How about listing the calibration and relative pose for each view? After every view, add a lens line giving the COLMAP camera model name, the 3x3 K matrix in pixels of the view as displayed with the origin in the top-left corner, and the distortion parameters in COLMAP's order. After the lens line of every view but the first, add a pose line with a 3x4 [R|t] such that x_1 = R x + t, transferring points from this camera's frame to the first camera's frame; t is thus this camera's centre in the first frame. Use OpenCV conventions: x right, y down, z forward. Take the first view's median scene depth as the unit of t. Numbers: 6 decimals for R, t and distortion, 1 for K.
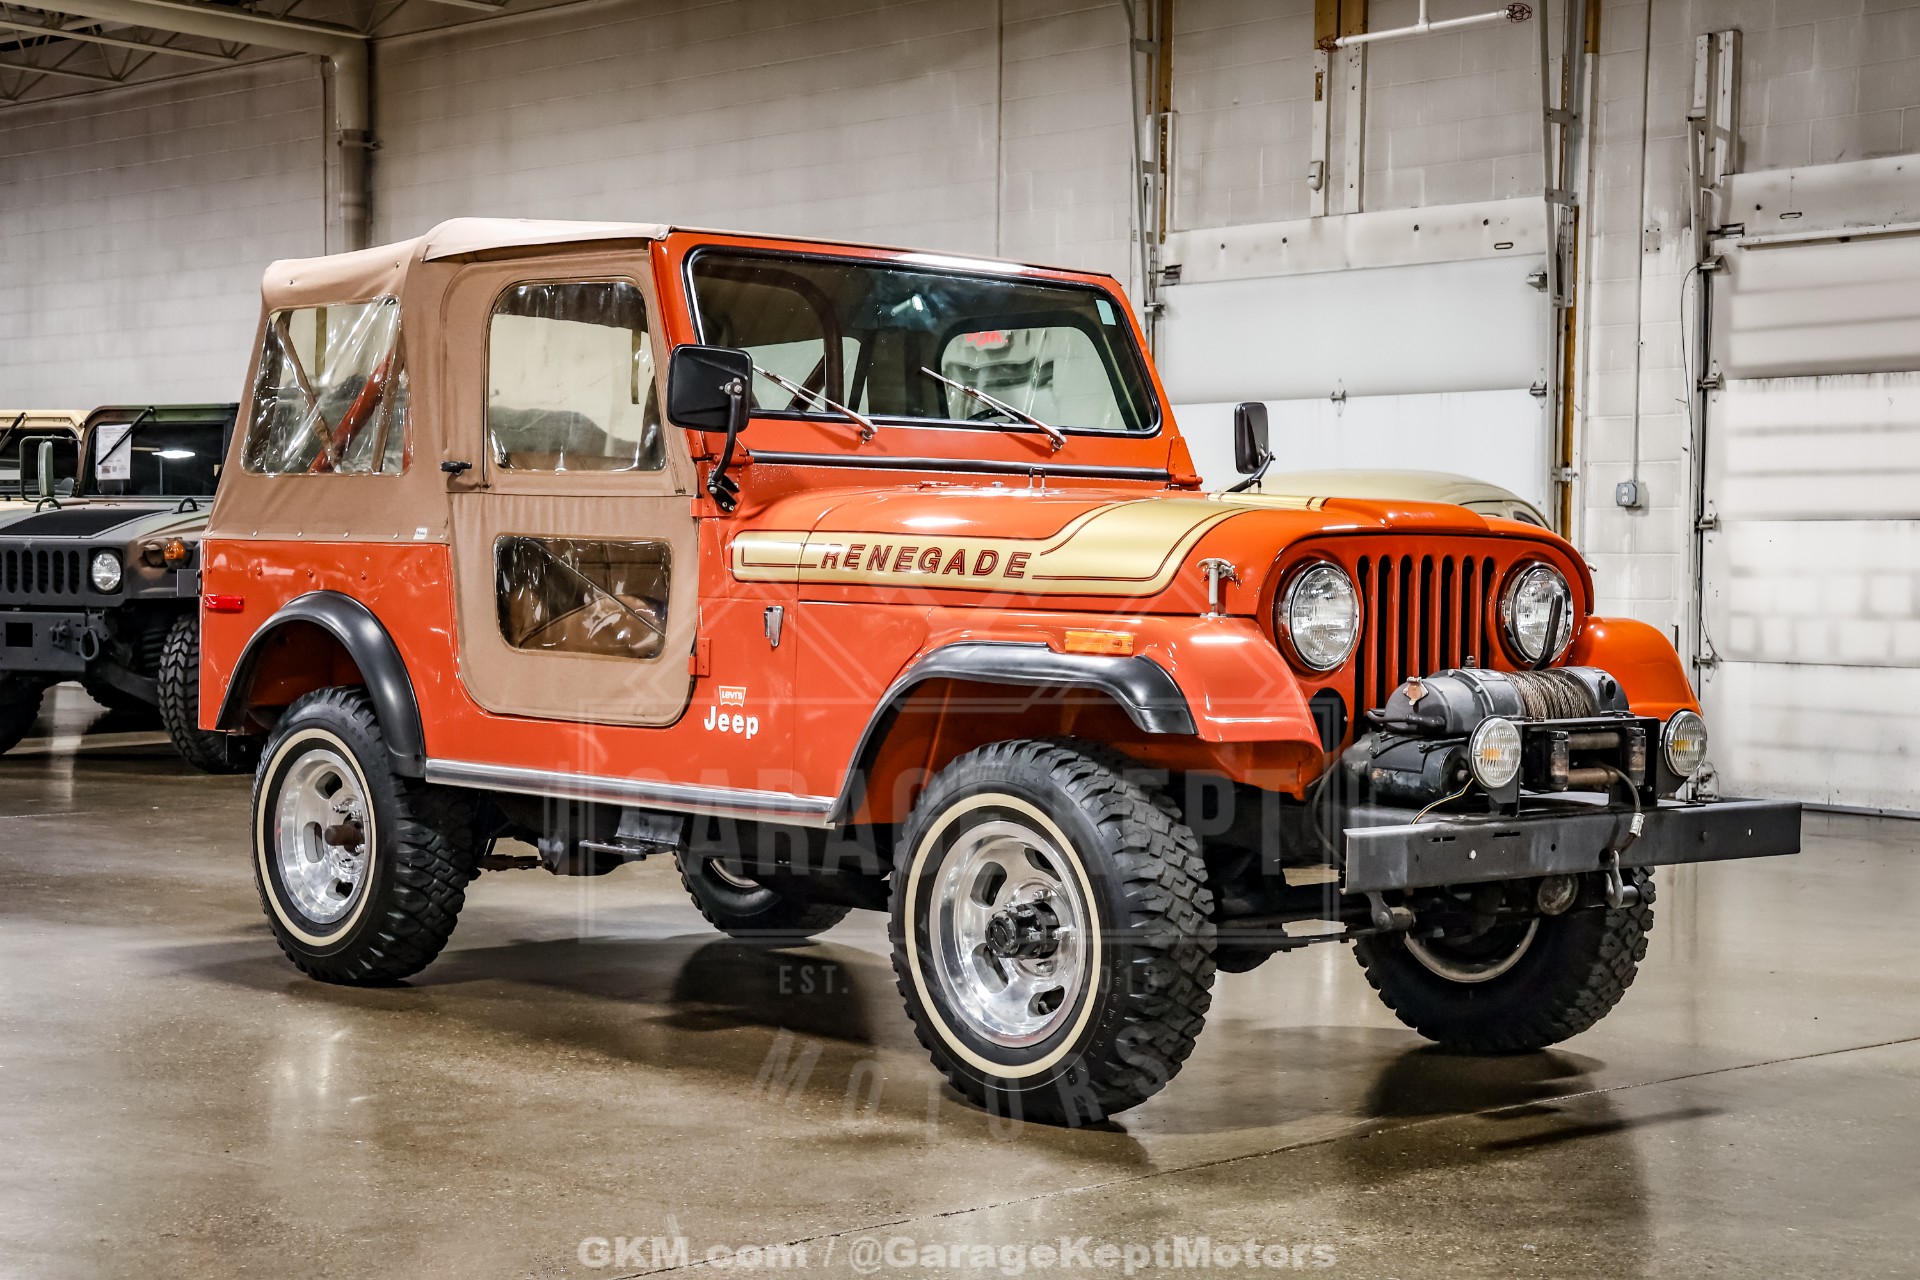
lens RADIAL K [[3081.6, 0, 951.9], [0, 3081.6, 646.8], [0, 0, 1]] dist [0.167704, 0.342077]
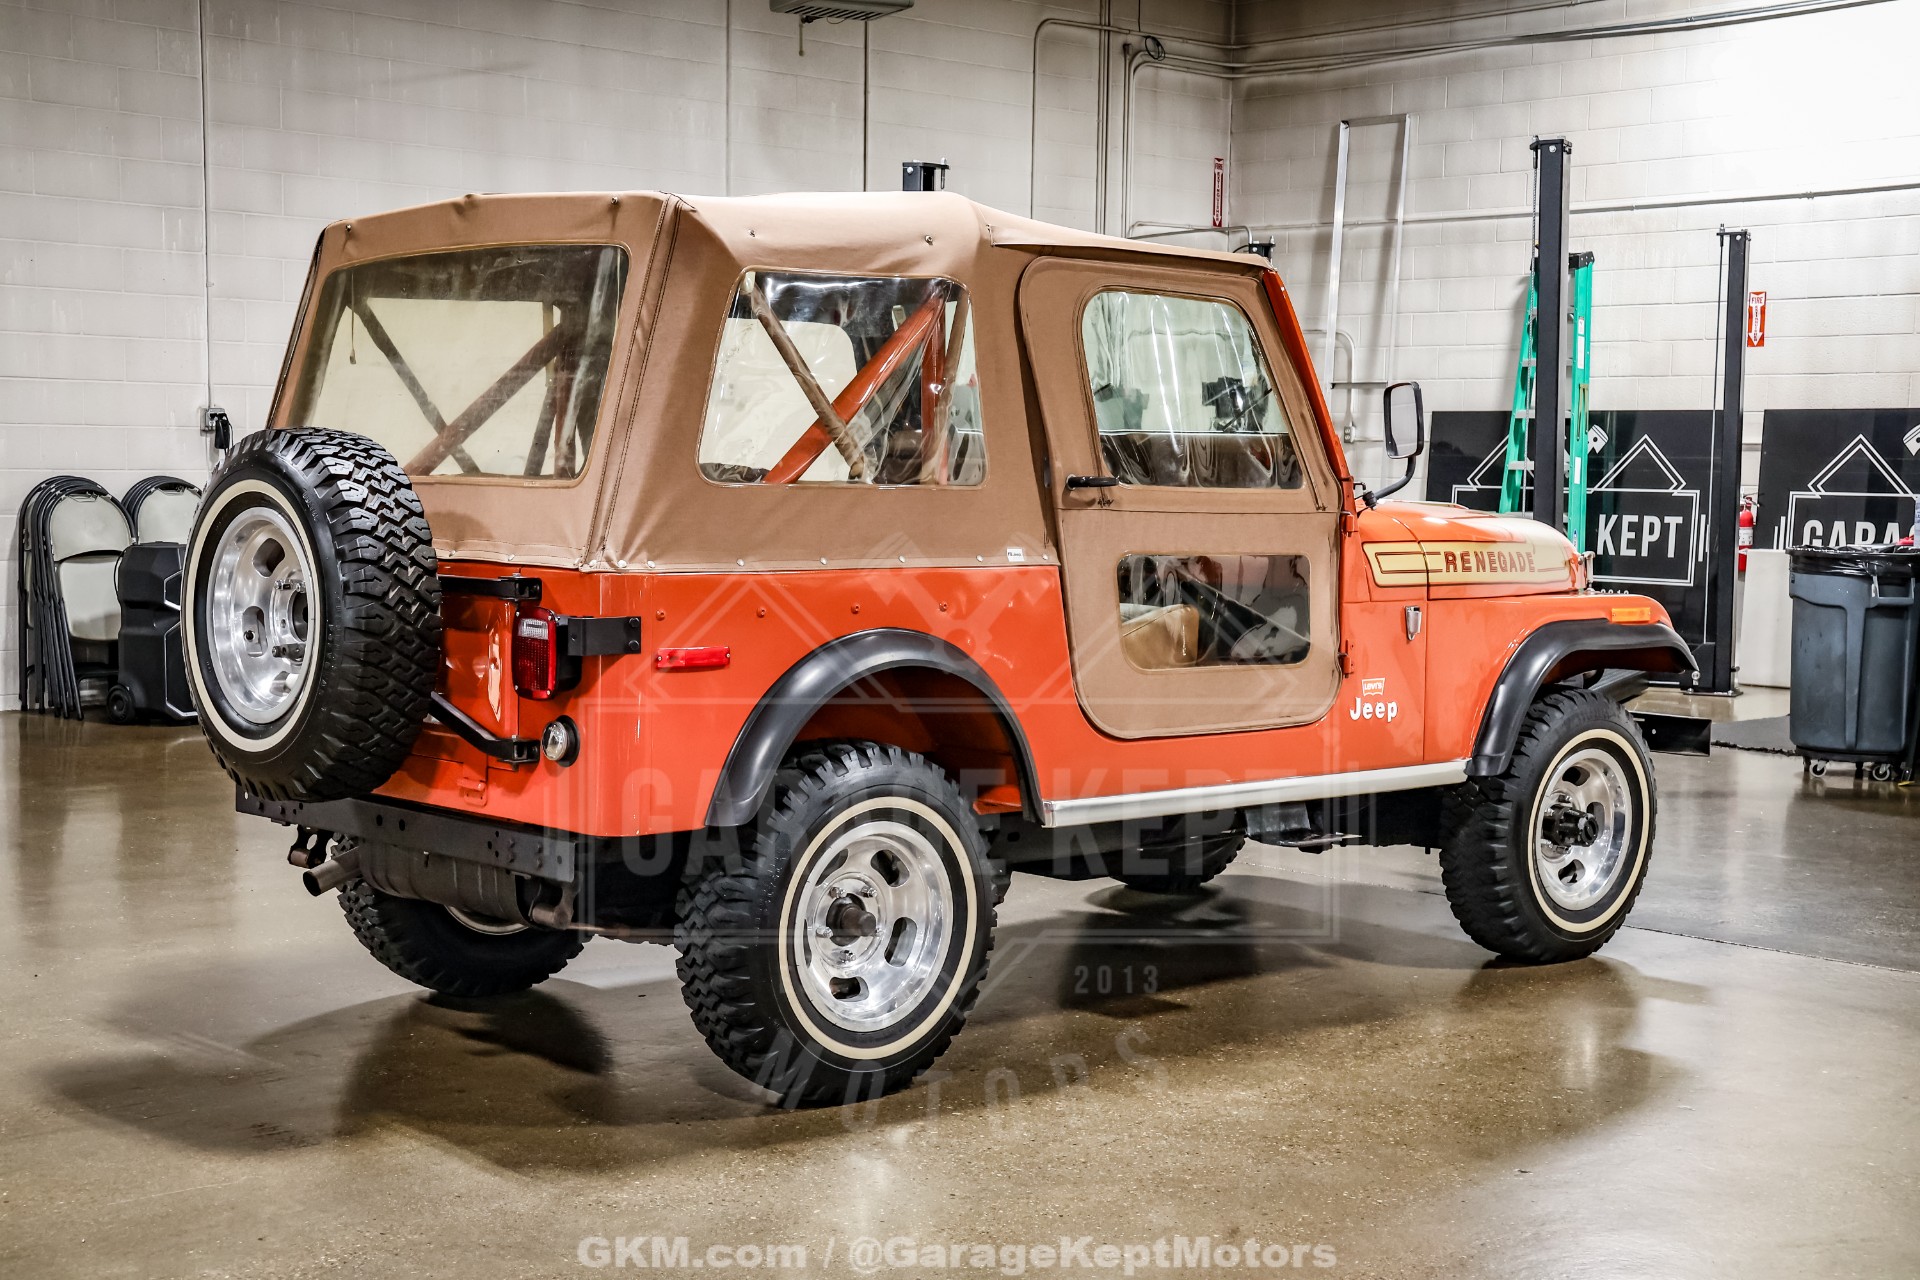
lens RADIAL K [[2650.1, 0, 956.6], [0, 2650.1, 642.3], [0, 0, 1]] dist [0.093648, 0.061673]
pose [[0.008681, -0.086203, 0.996240, -0.949627], [0.011165, 0.996224, 0.086105, -0.078659], [-0.999900, 0.010376, 0.009611, 1.027520]]
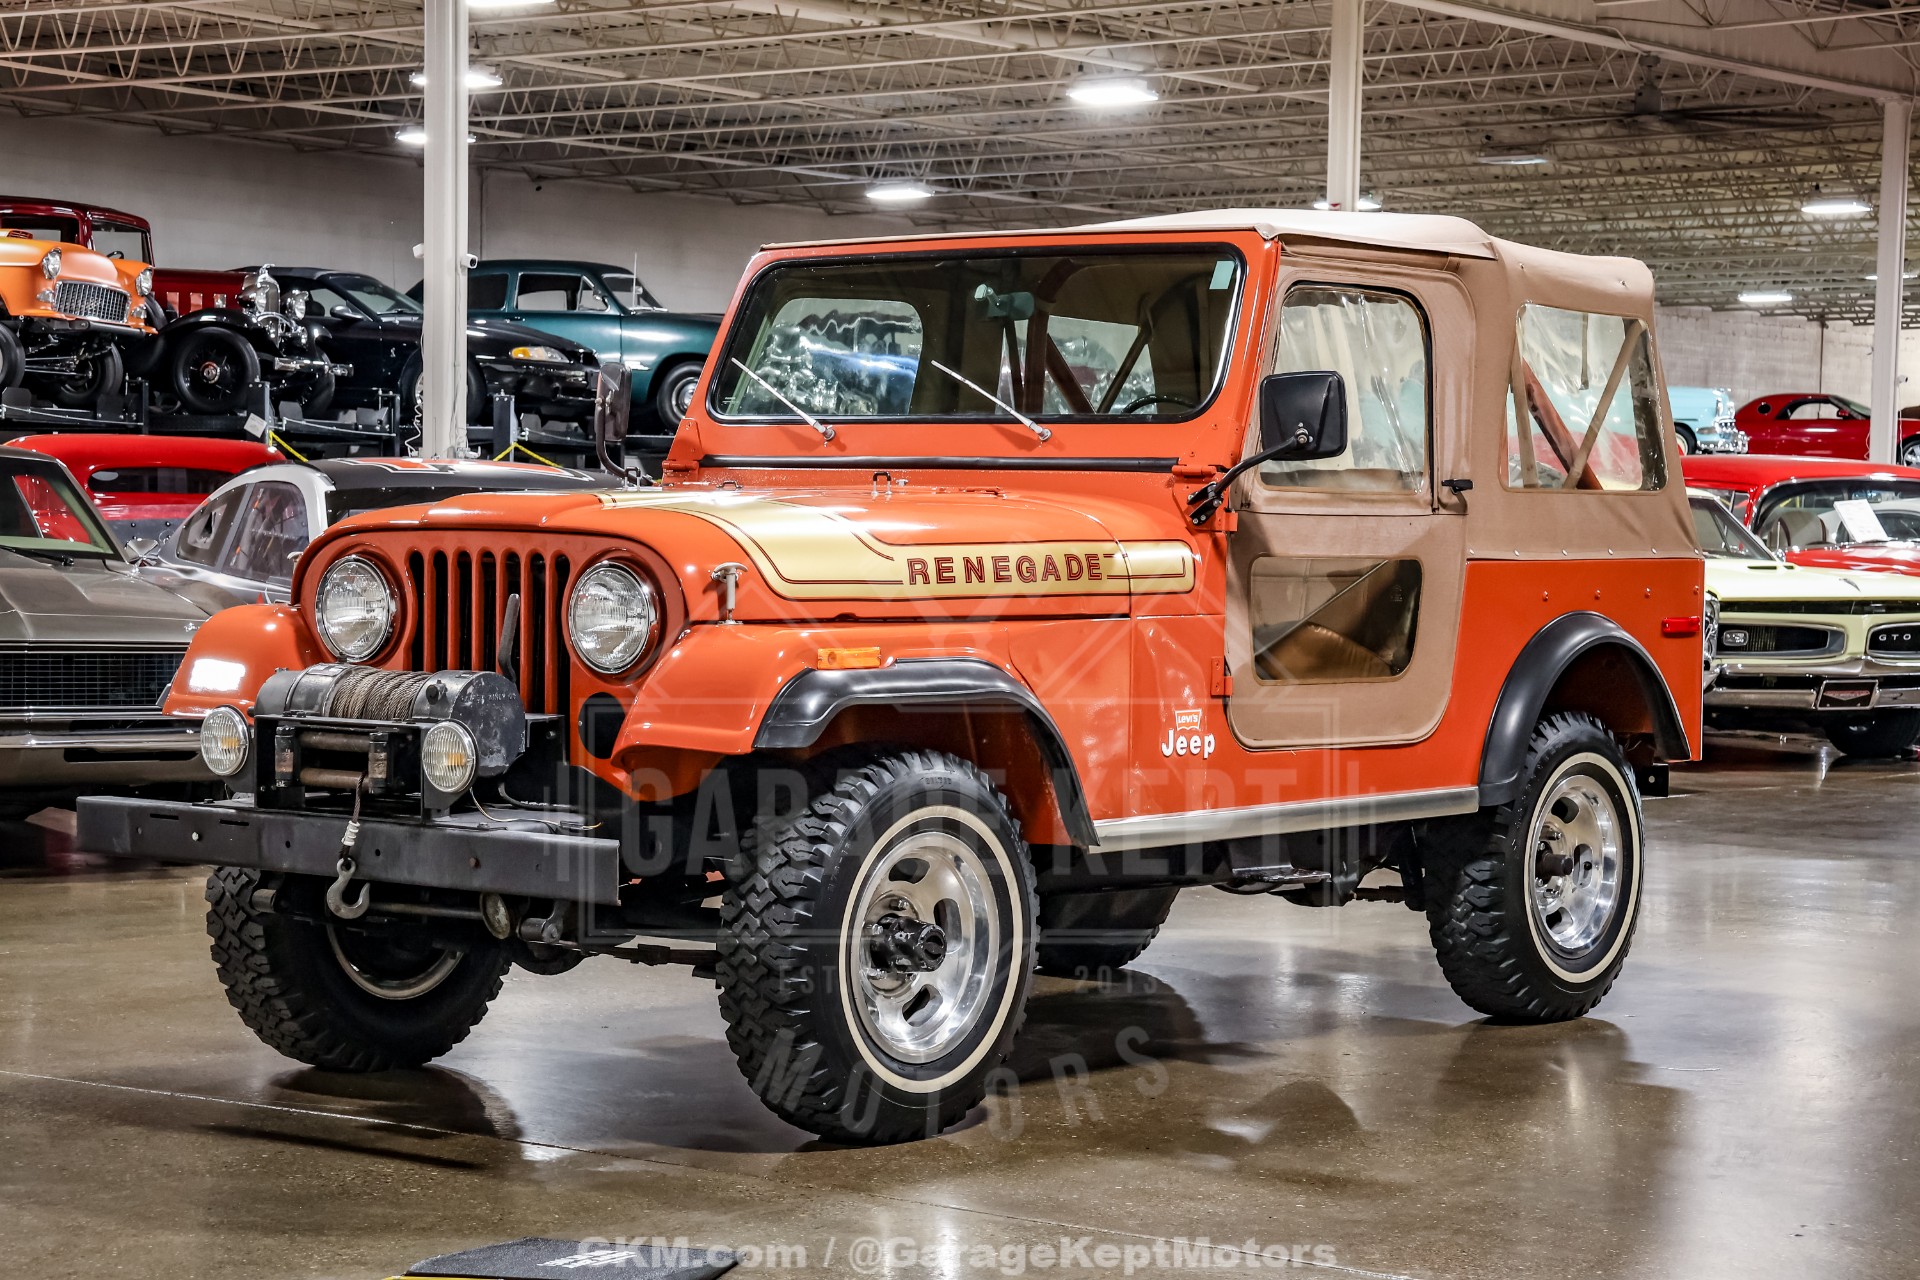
lens RADIAL K [[3893.5, 0, 950.8], [0, 3893.5, 636.7], [0, 0, 1]] dist [0.290897, 0.352452]
pose [[0.139838, 0.021260, -0.989946, 1.166373], [-0.041186, 0.999029, 0.015637, -0.023686], [0.989317, 0.038585, 0.140578, 0.822937]]
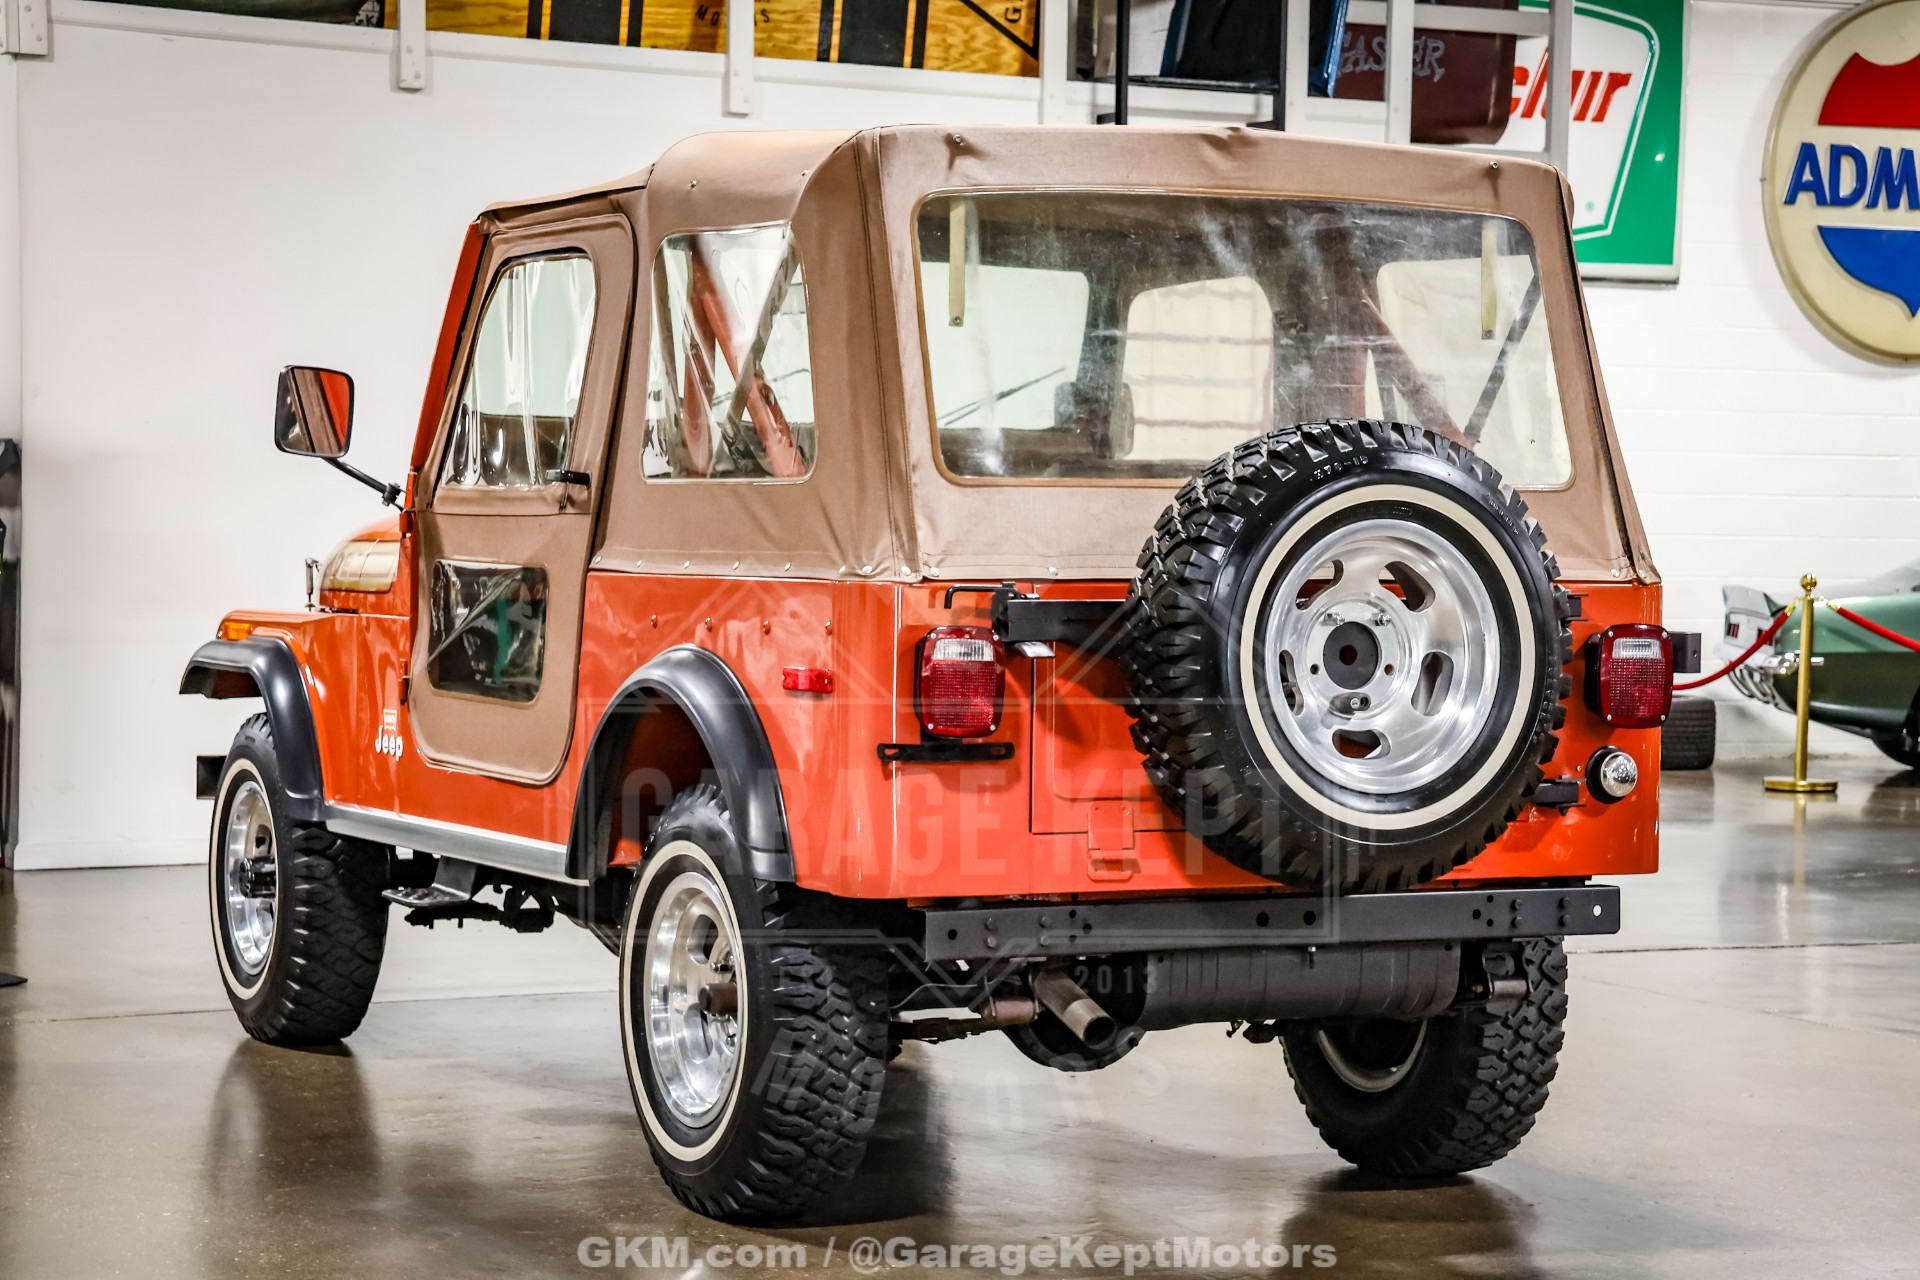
lens RADIAL K [[4013.6, 0, 955.2], [0, 4013.6, 642.7], [0, 0, 1]] dist [0.262590, 0.761633]
pose [[-0.957142, -0.035652, 0.287417, -0.385407], [-0.019377, 0.998054, 0.059274, -0.078088], [-0.288971, 0.051164, -0.955970, 2.082528]]
